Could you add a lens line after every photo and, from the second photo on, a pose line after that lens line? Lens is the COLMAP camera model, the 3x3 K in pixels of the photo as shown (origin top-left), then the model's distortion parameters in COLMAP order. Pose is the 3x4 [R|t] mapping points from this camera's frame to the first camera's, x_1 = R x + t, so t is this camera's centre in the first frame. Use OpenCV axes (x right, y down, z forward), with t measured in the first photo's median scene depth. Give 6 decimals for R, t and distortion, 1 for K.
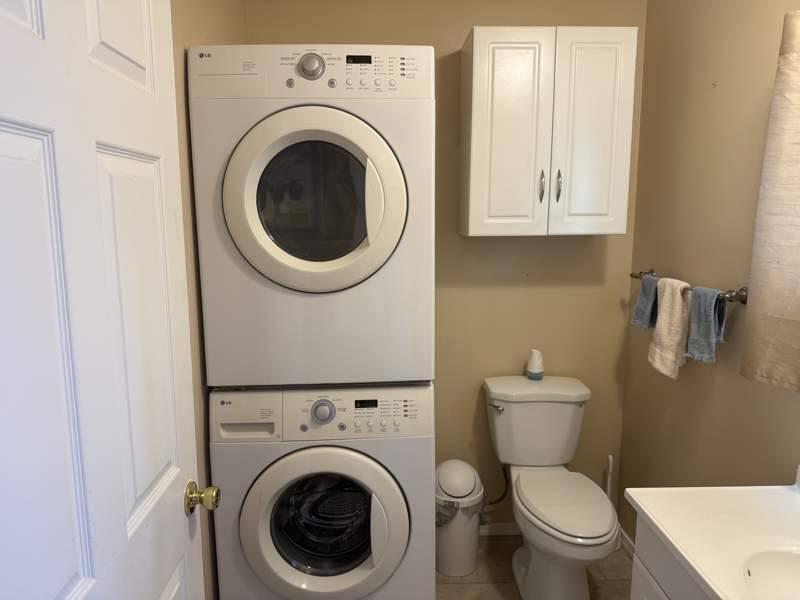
lens RADIAL K [[557.7, 0, 399.8], [0, 557.7, 304.3], [0, 0, 1]] dist [0.062275, -0.099498]
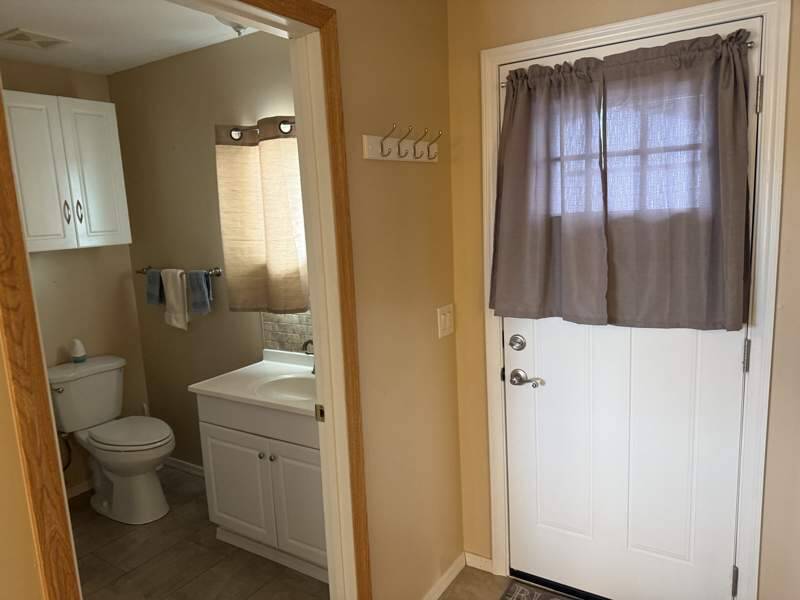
lens RADIAL K [[553.2, 0, 402.8], [0, 553.2, 299.2], [0, 0, 1]] dist [0.063983, -0.101906]
pose [[0.561739, -0.160351, 0.811626, -0.463517], [0.178319, 0.981445, 0.070484, 0.046991], [-0.807868, 0.105134, 0.579910, -0.449141]]
